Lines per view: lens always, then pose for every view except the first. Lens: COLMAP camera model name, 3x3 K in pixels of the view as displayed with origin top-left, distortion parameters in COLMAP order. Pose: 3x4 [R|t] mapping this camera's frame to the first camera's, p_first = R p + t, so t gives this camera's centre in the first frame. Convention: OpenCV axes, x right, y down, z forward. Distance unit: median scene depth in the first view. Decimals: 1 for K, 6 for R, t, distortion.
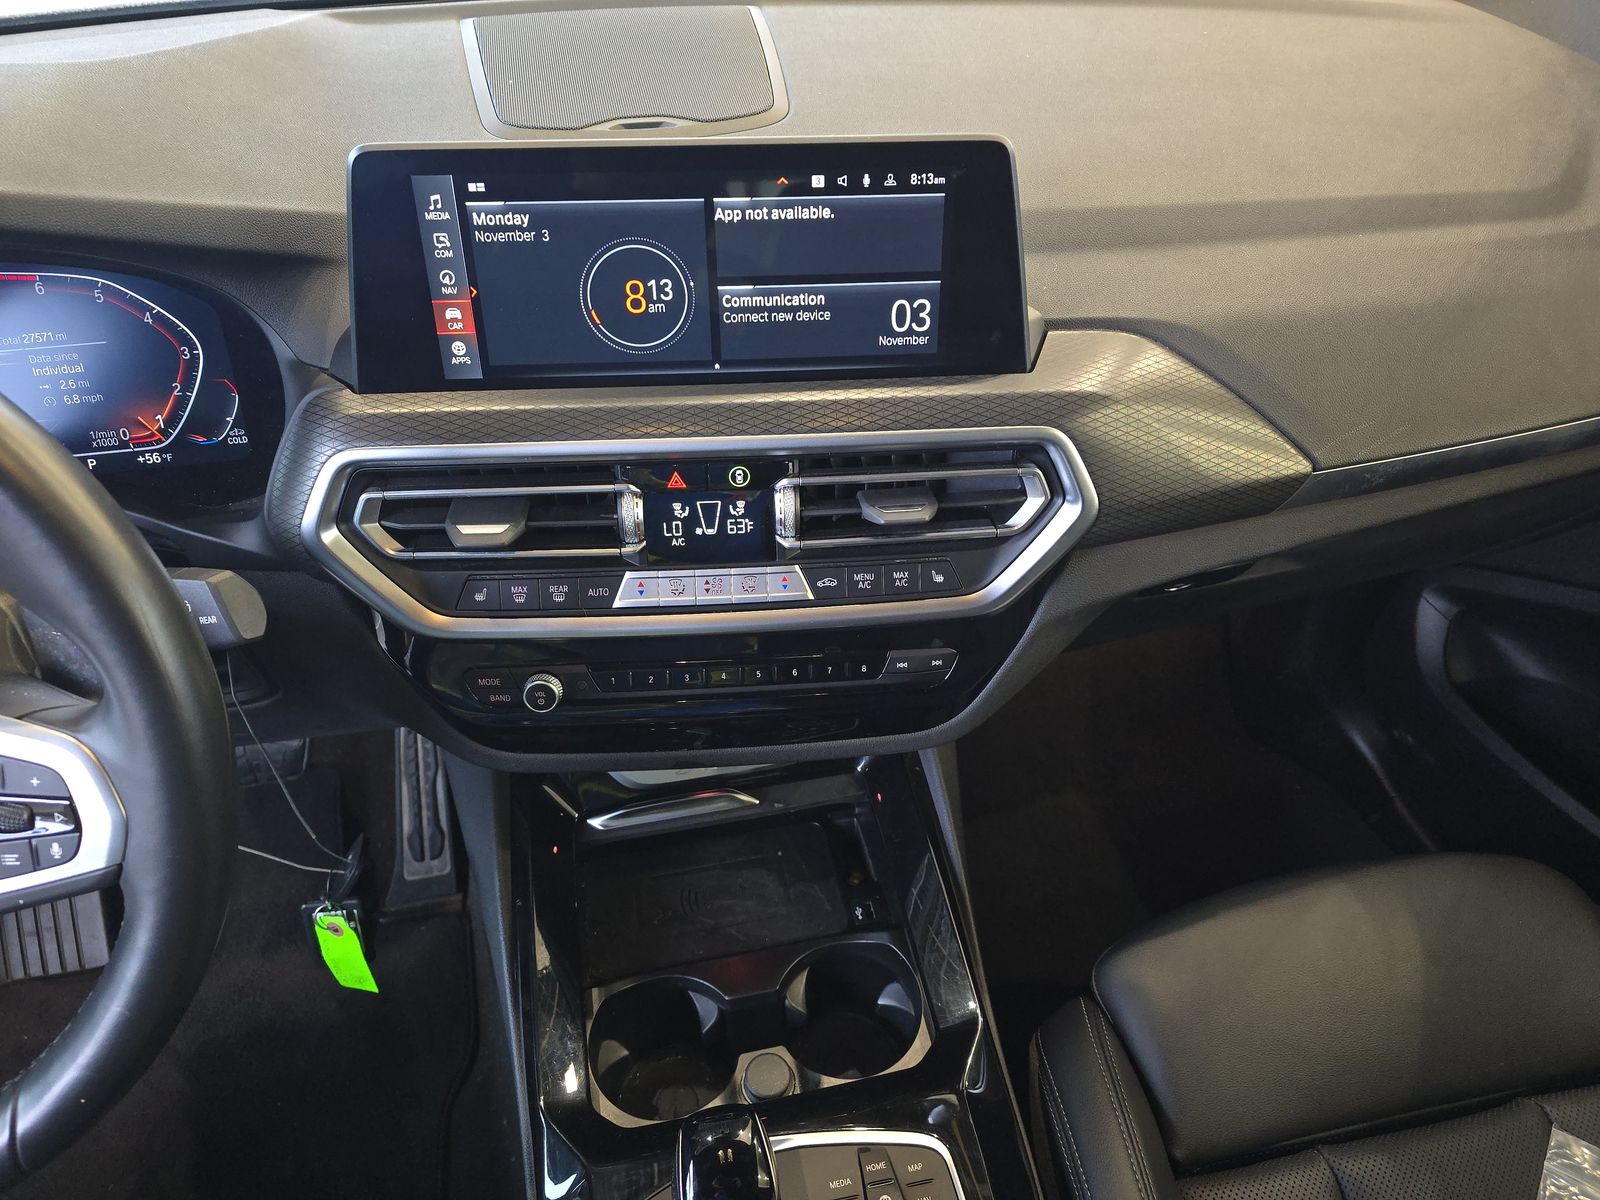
lens RADIAL K [[1053.3, 0, 830.4], [0, 1053.3, 591.0], [0, 0, 1]] dist [0.048029, -0.036737]
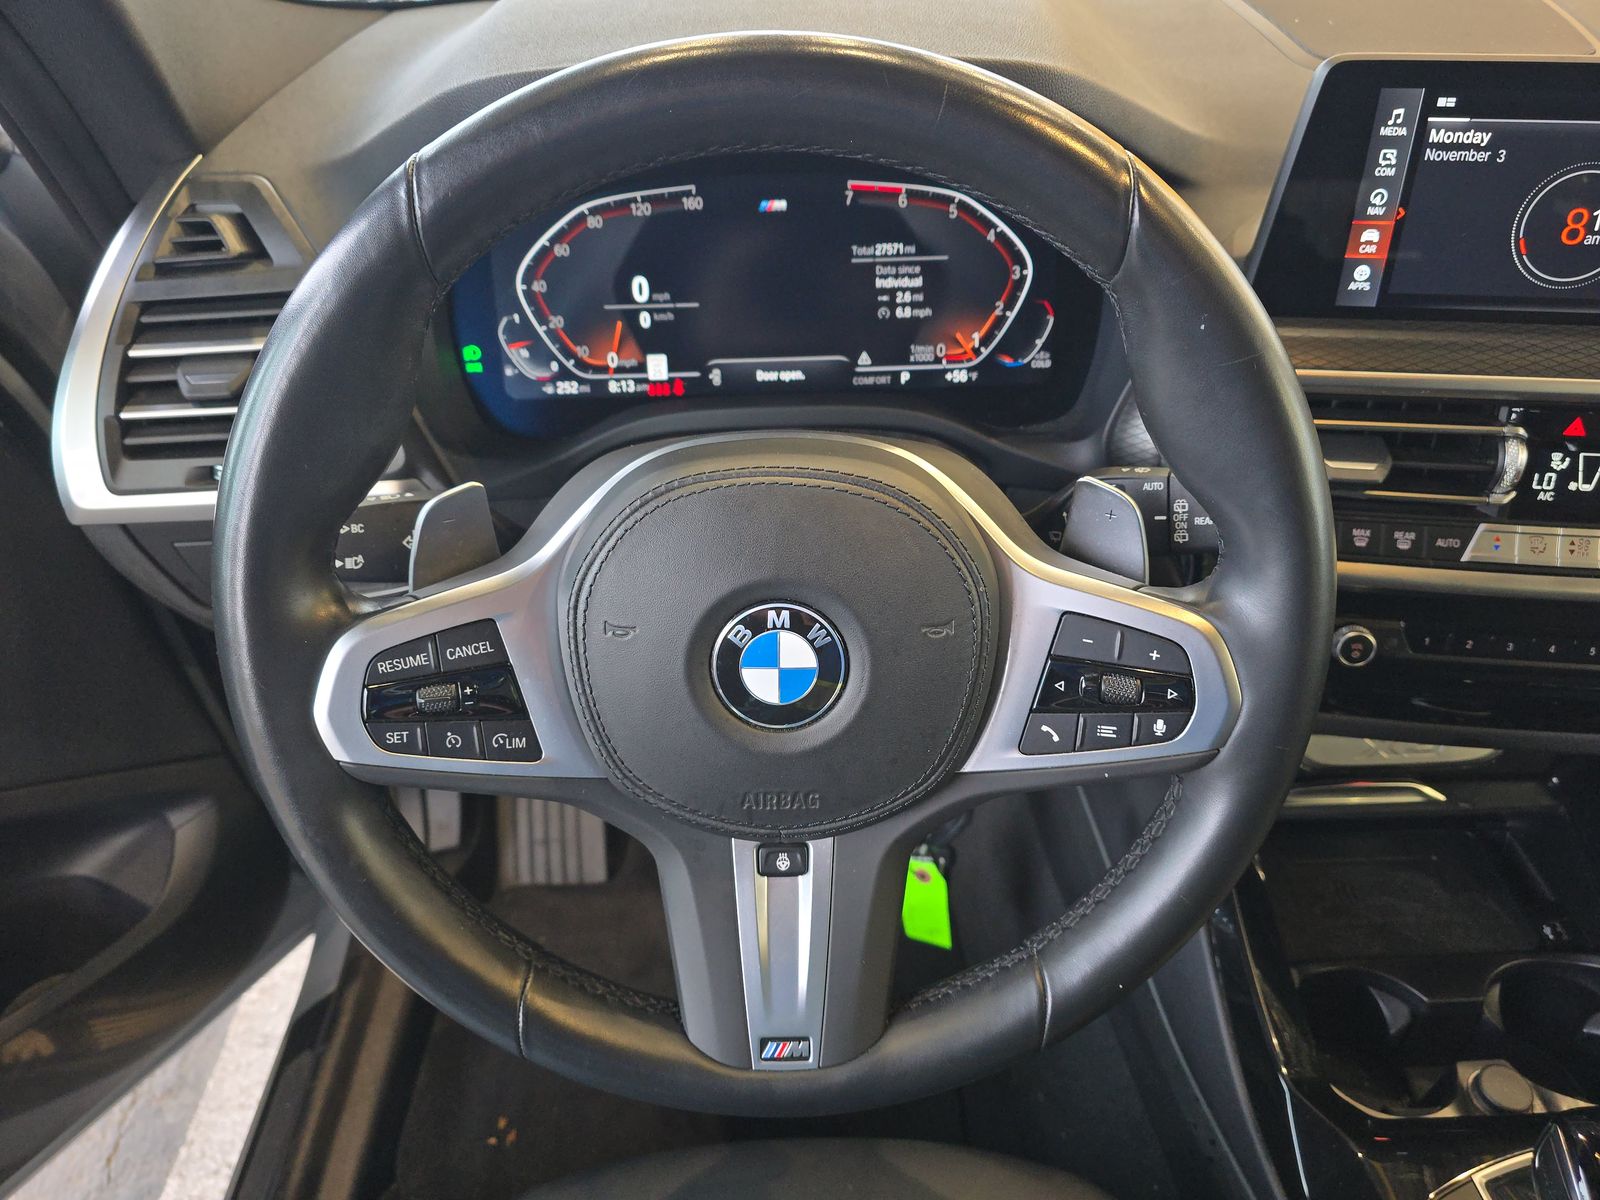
lens RADIAL K [[1081.1, 0, 800.0], [0, 1081.1, 600.0], [0, 0, 1]] dist [0.042185, -0.040907]
pose [[0.986217, 0.093702, -0.136364, -0.650103], [-0.096196, 0.995292, -0.011803, 0.118426], [0.134617, 0.024758, 0.990588, -0.034844]]
